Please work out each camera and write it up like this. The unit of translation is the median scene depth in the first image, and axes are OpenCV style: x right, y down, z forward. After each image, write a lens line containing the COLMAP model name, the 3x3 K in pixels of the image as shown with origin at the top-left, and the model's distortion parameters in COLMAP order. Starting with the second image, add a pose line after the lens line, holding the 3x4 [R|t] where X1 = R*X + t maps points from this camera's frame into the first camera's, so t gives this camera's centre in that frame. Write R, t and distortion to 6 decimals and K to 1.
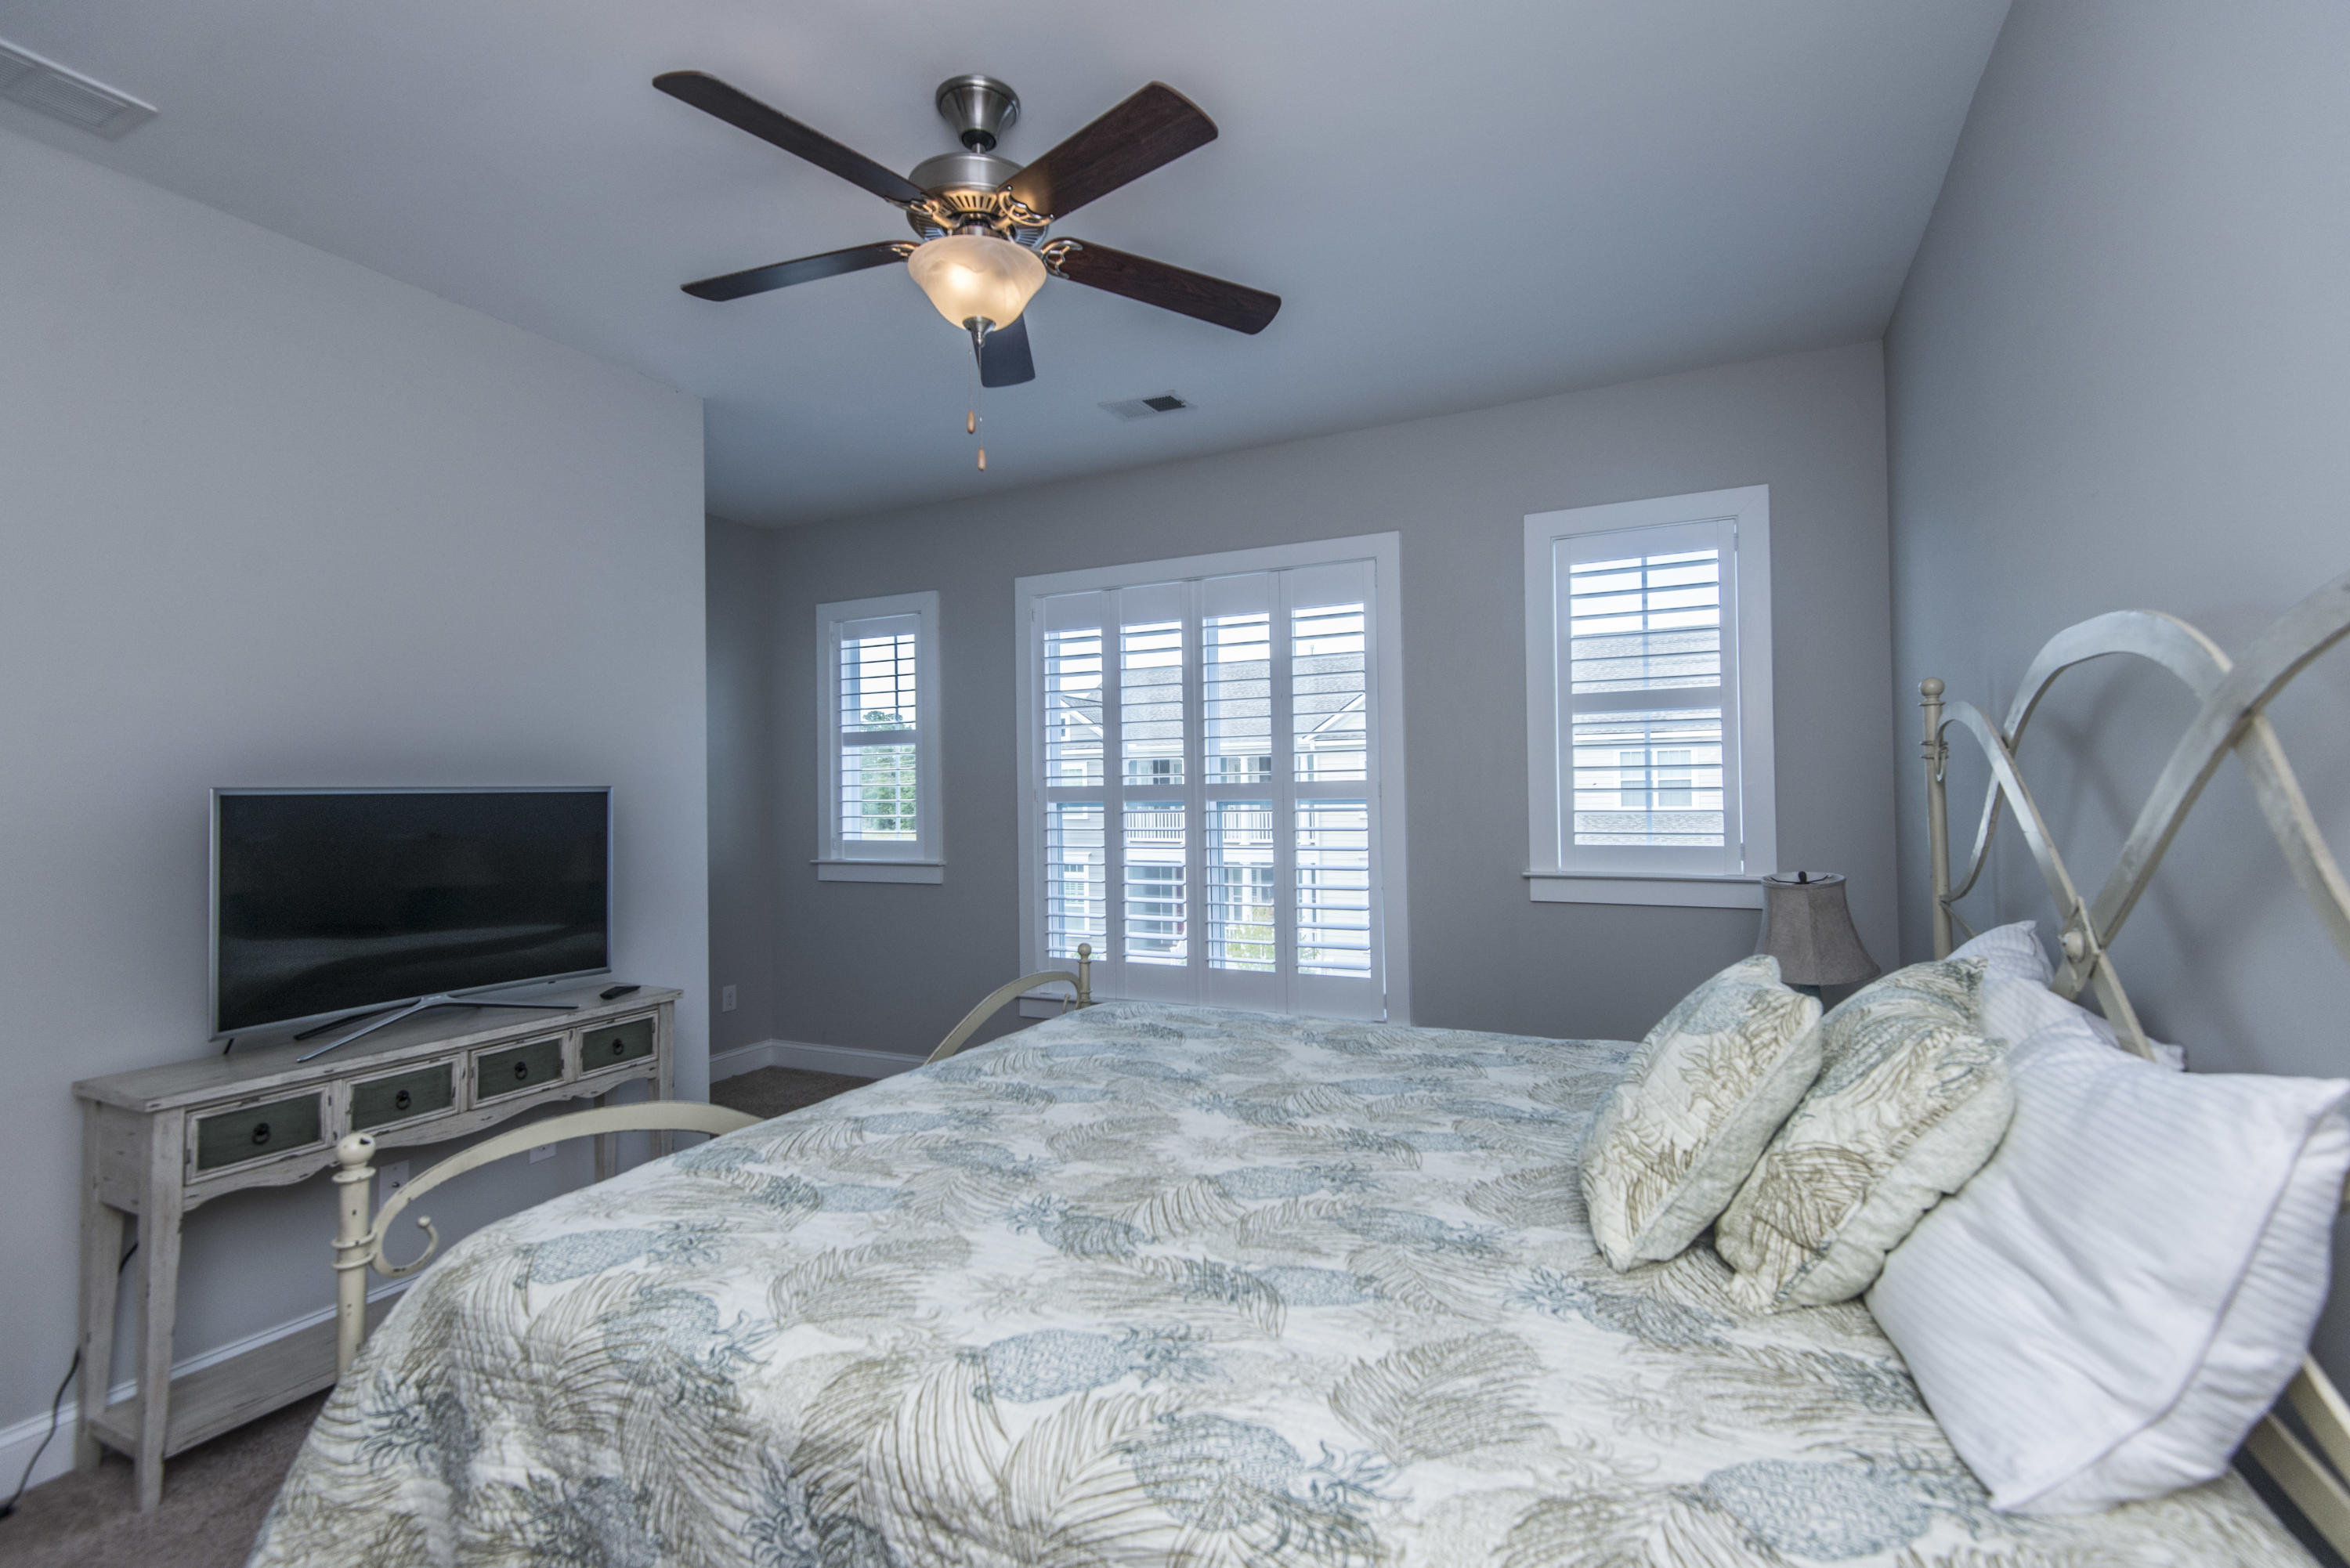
lens RADIAL K [[1066.7, 0, 1171.5], [0, 1066.7, 774.1], [0, 0, 1]] dist [0.037677, -0.018874]
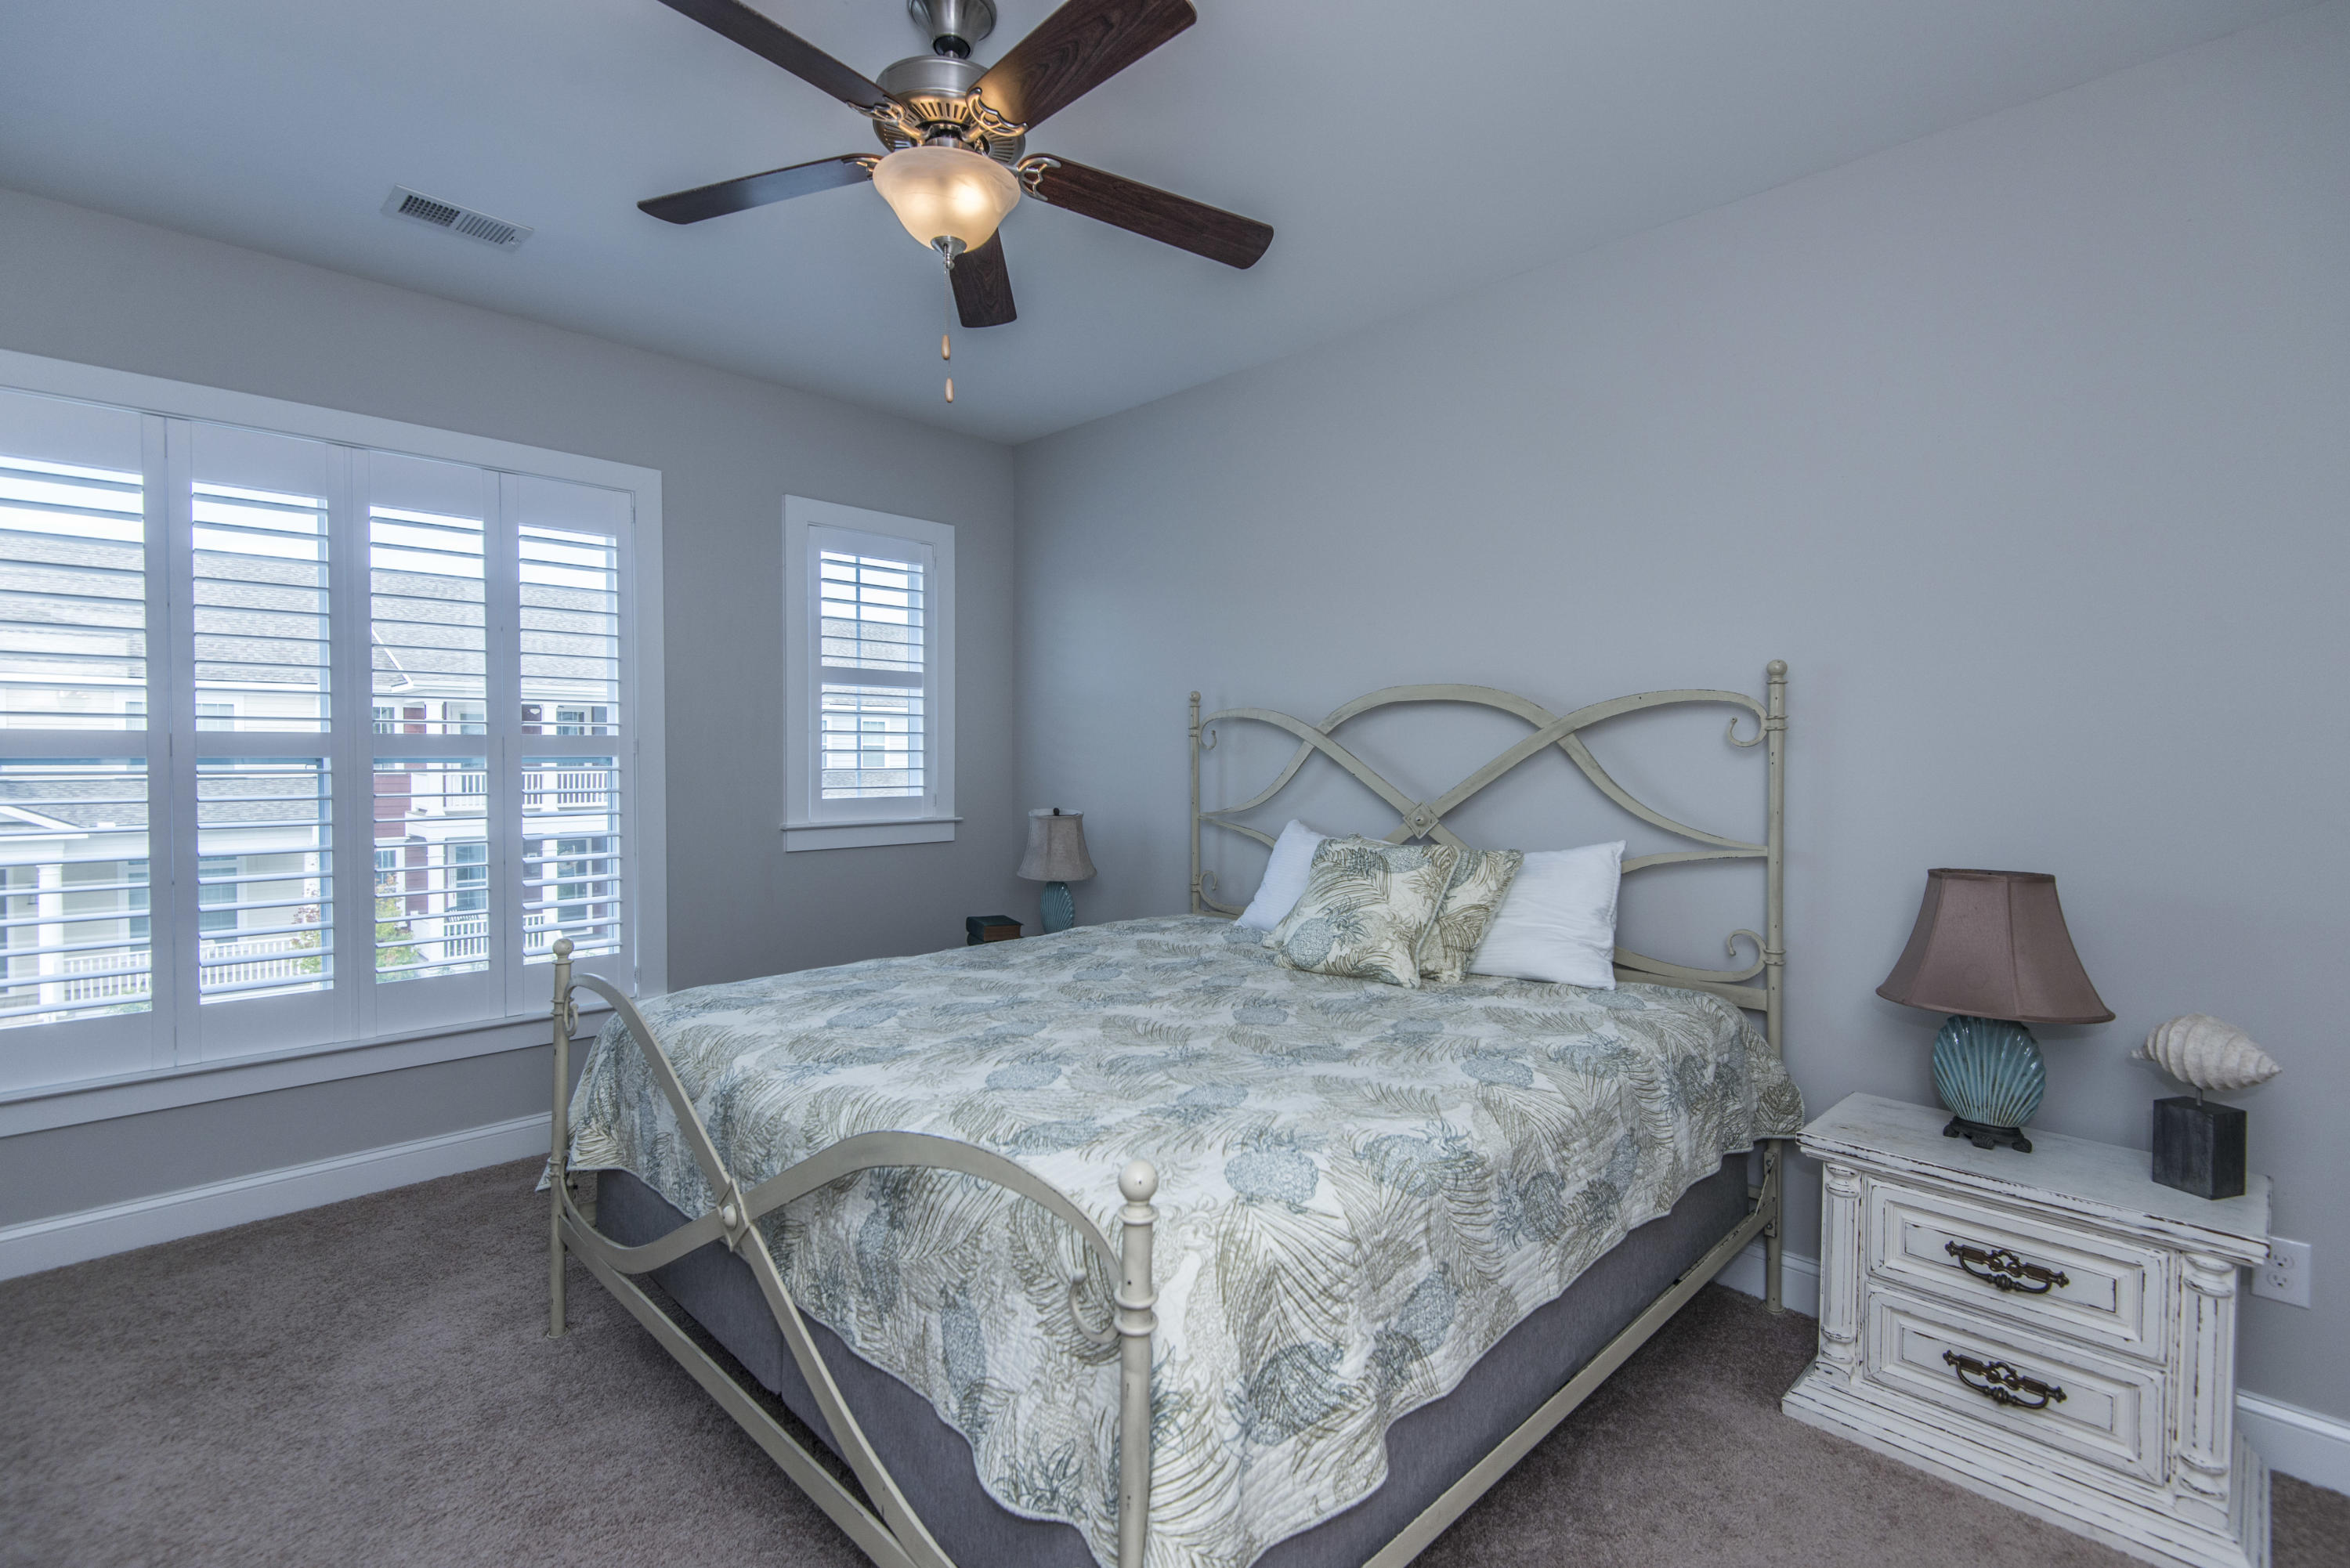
lens RADIAL K [[1066.7, 0, 1171.5], [0, 1066.7, 774.1], [0, 0, 1]] dist [0.037677, -0.018874]
pose [[0.313078, -0.004371, 0.949717, -0.593821], [-0.025220, 0.999598, 0.012915, 0.015898], [-0.949392, -0.027995, 0.312842, 0.297022]]
